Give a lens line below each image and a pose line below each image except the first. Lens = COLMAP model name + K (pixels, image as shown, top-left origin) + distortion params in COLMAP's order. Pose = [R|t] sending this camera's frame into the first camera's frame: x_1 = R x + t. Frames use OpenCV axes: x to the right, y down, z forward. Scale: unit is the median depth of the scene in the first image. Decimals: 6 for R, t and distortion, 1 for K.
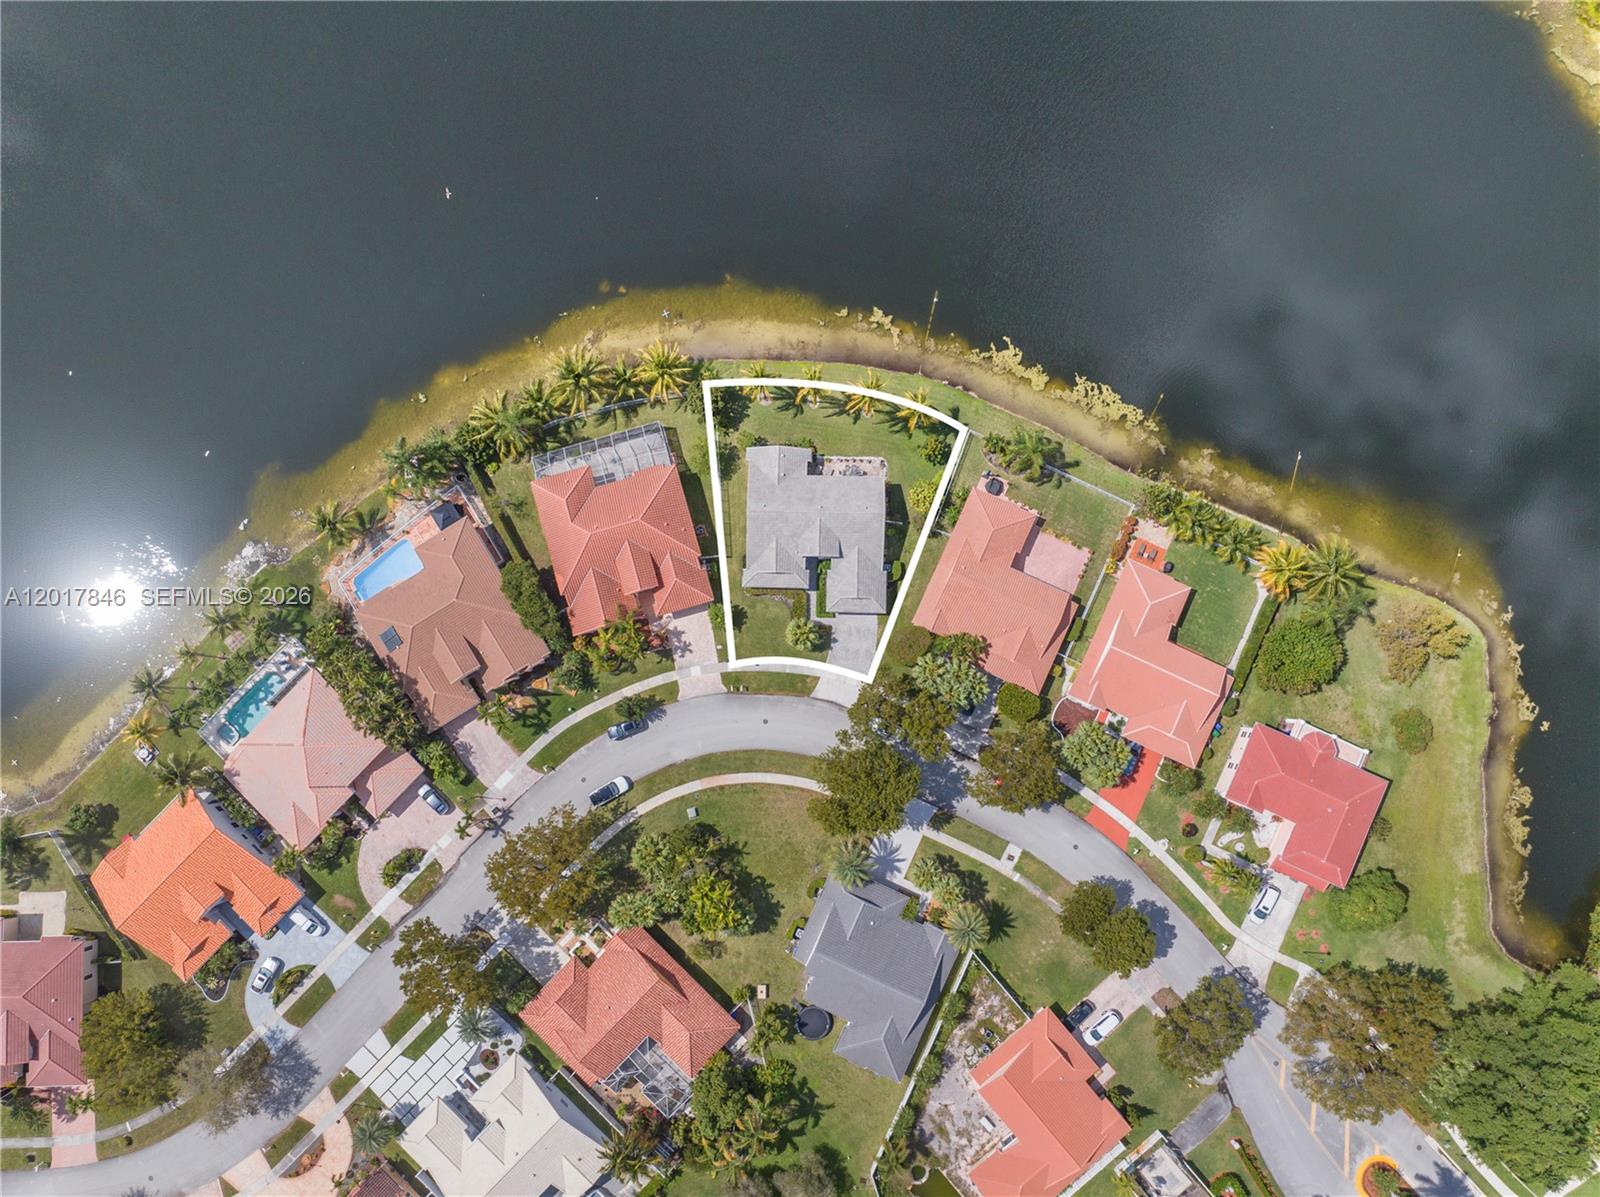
lens RADIAL K [[1126.4, 0, 800.0], [0, 1126.4, 598.5], [0, 0, 1]] dist [-0.063569, 0.041702]
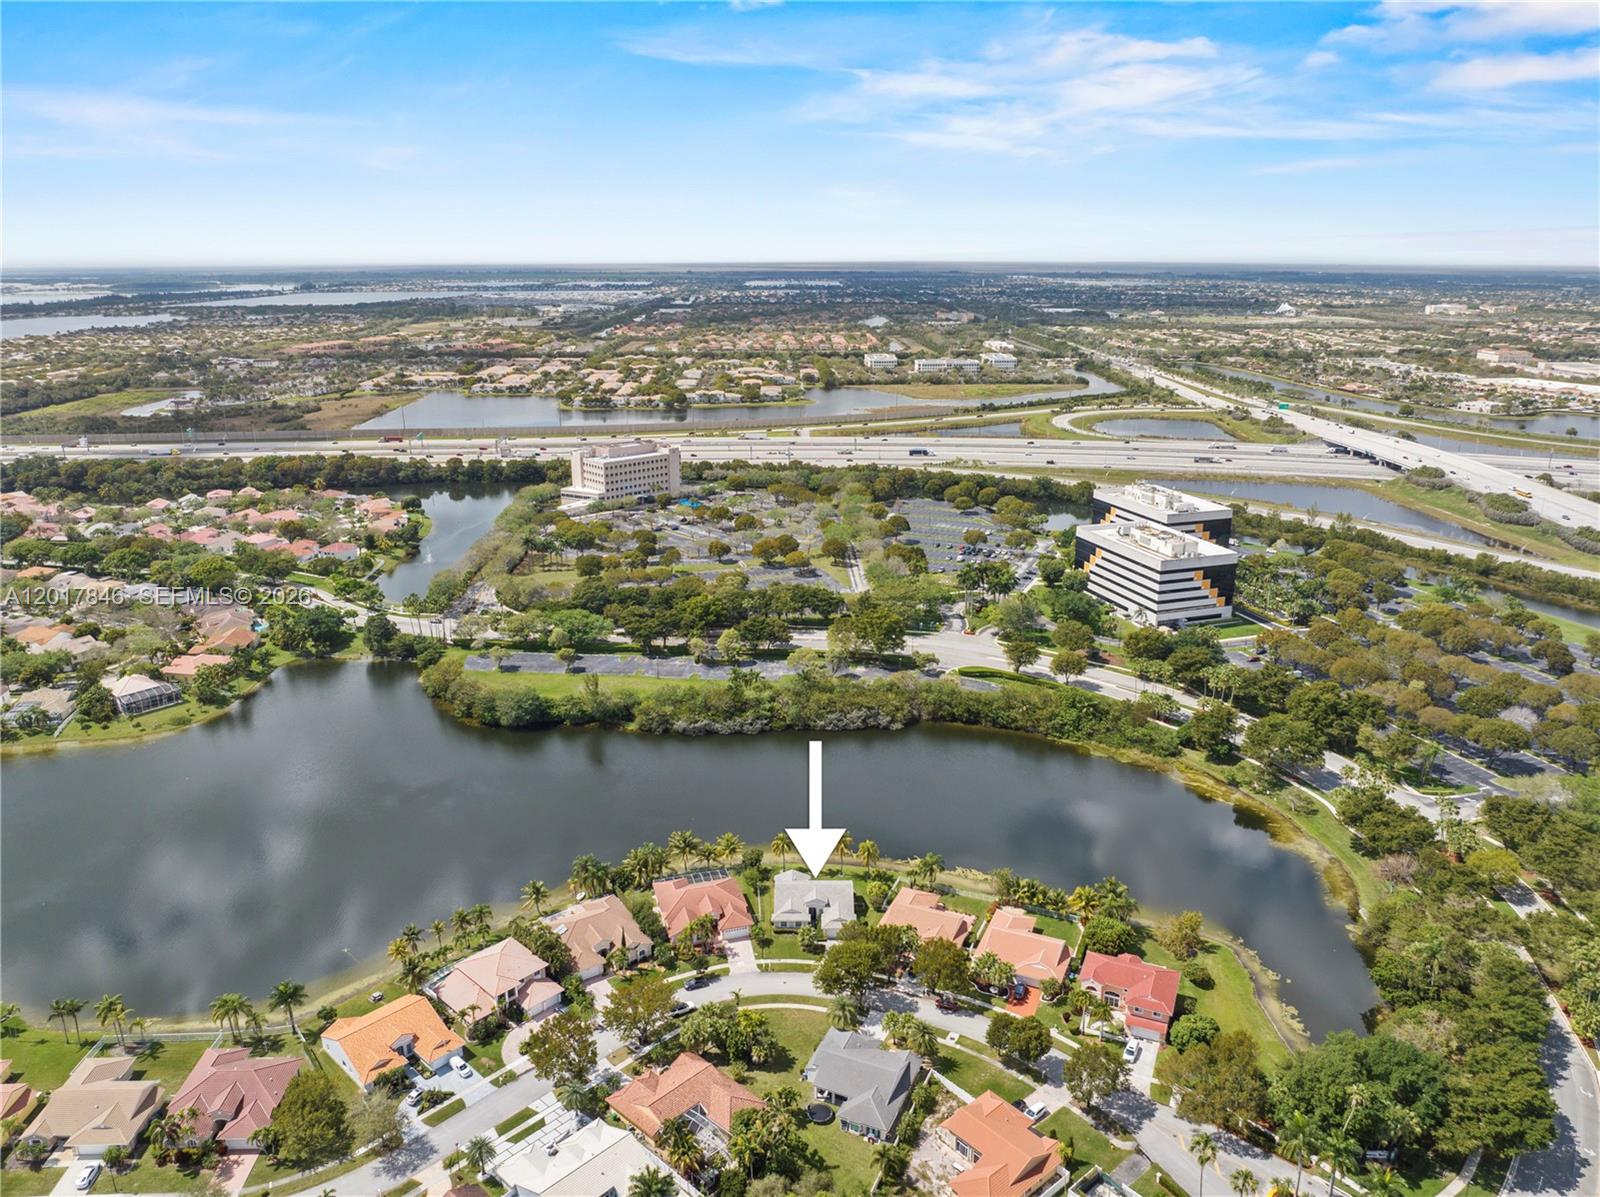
lens RADIAL K [[1126.4, 0, 800.0], [0, 1126.4, 598.5], [0, 0, 1]] dist [-0.063569, 0.041702]
pose [[0.999930, -0.002661, 0.011507, -0.026197], [0.011673, 0.370857, -0.928617, 1.375278], [-0.001796, 0.928686, 0.370862, -0.075400]]
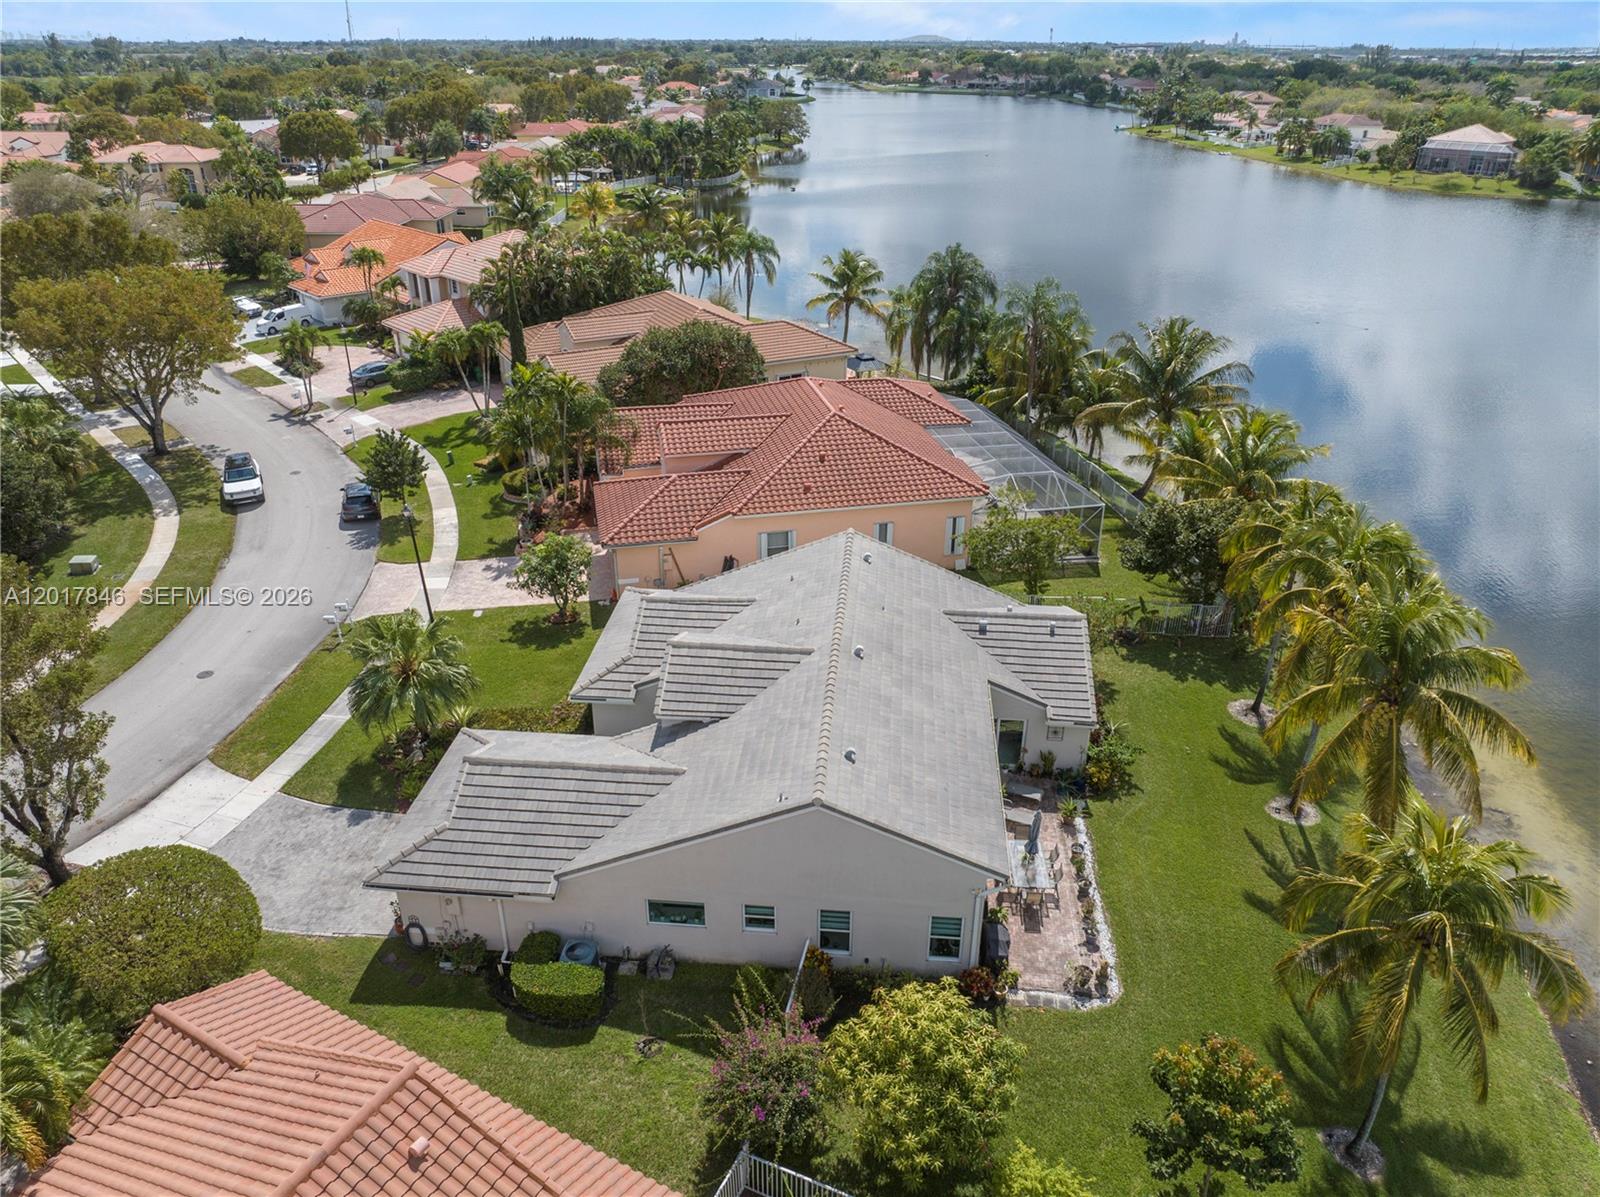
lens RADIAL K [[1126.4, 0, 800.0], [0, 1126.4, 598.5], [0, 0, 1]] dist [-0.063569, 0.041702]
pose [[-0.074485, 0.451332, -0.889242, 0.233265], [-0.994251, 0.035179, 0.101135, -0.094139], [0.076928, 0.891663, 0.446117, 0.862697]]
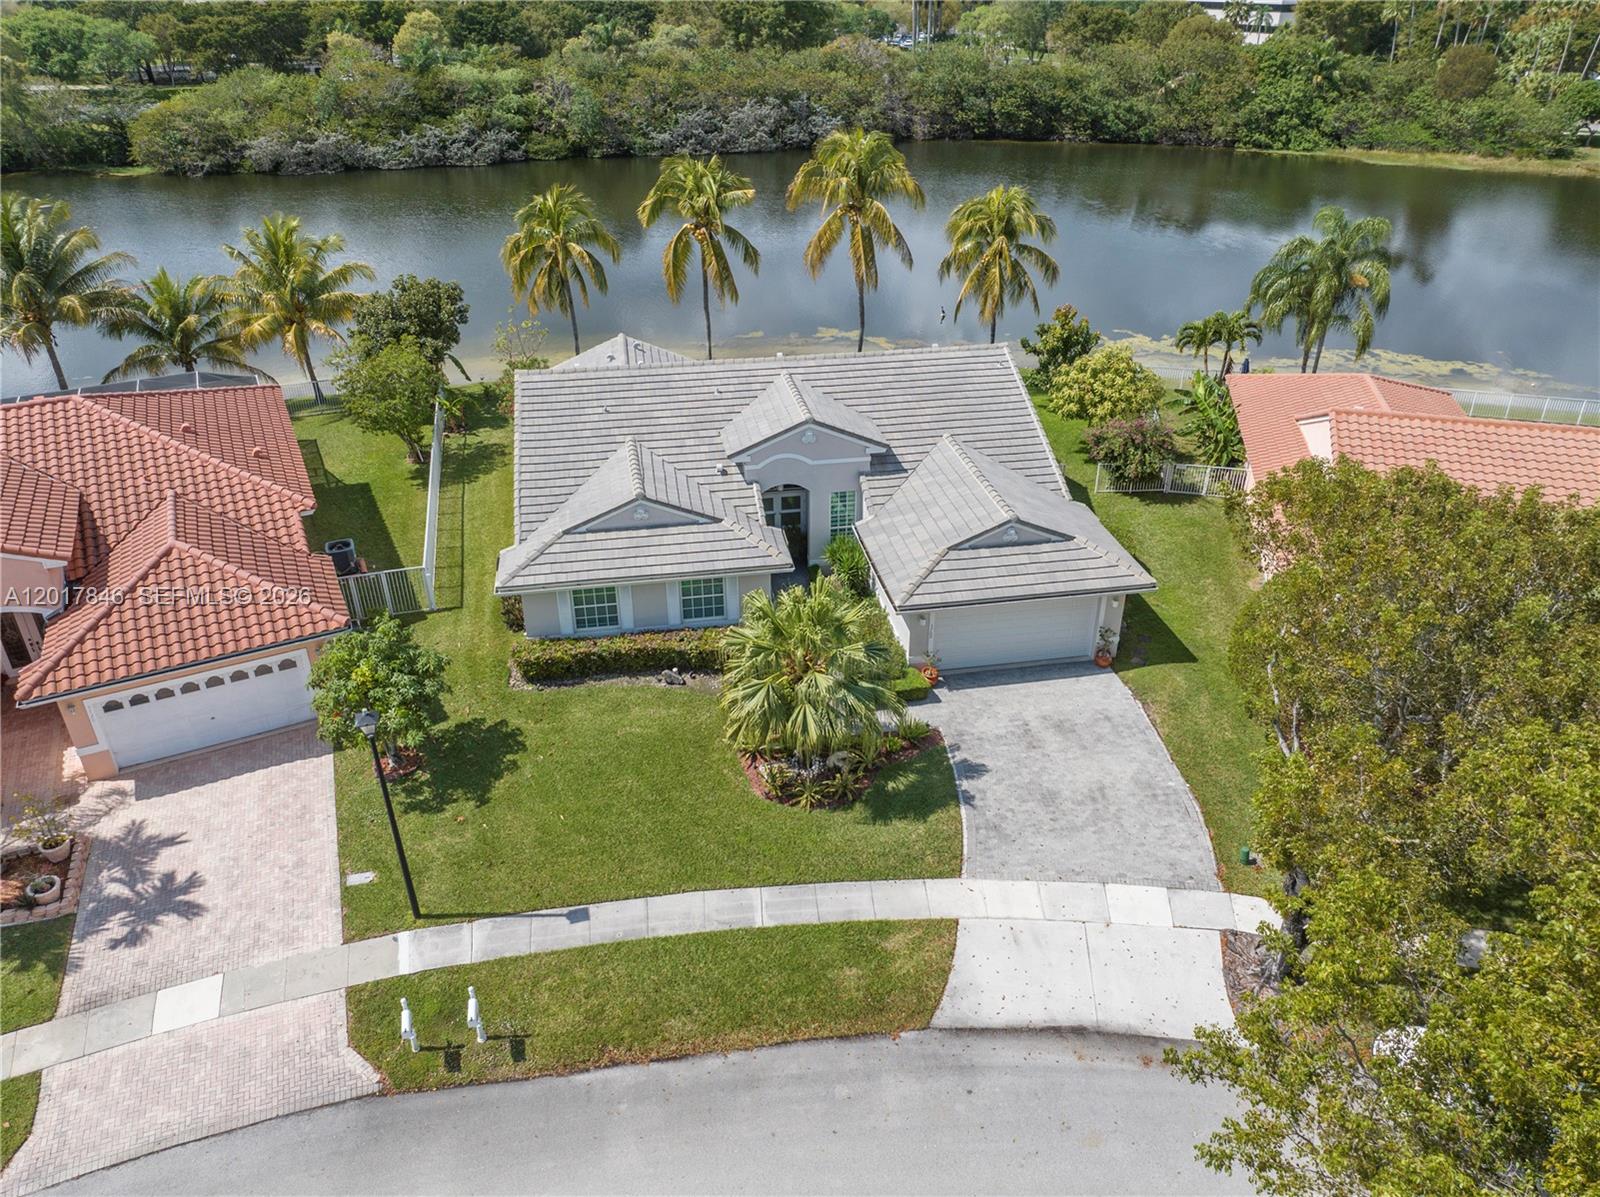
lens RADIAL K [[1126.4, 0, 800.0], [0, 1126.4, 598.5], [0, 0, 1]] dist [-0.063569, 0.041702]
pose [[0.981584, -0.094308, 0.166127, -0.029038], [0.190431, 0.551848, -0.811911, 0.178610], [-0.015107, 0.828595, 0.559644, 0.878493]]
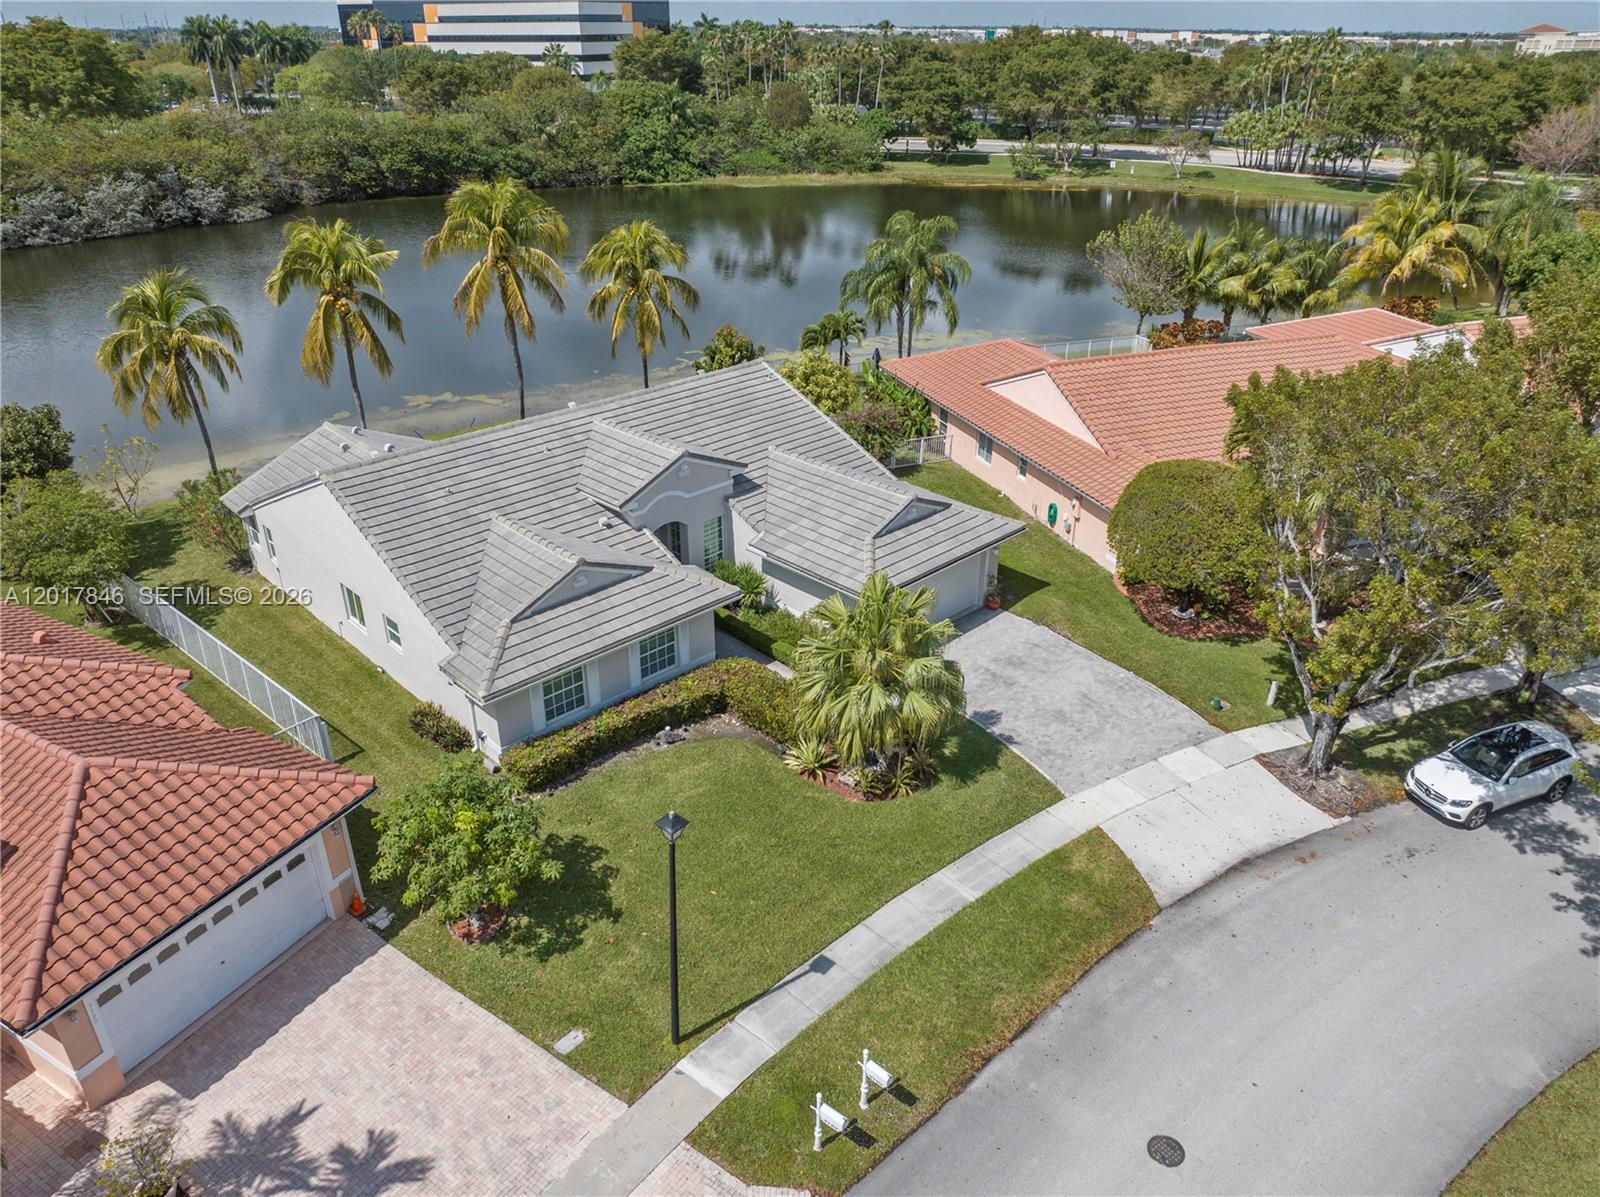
lens RADIAL K [[1126.4, 0, 800.0], [0, 1126.4, 598.5], [0, 0, 1]] dist [-0.063569, 0.041702]
pose [[0.701234, -0.322677, 0.635728, -0.129213], [0.710414, 0.391123, -0.585094, 0.132358], [-0.059852, 0.861918, 0.503503, 0.885865]]
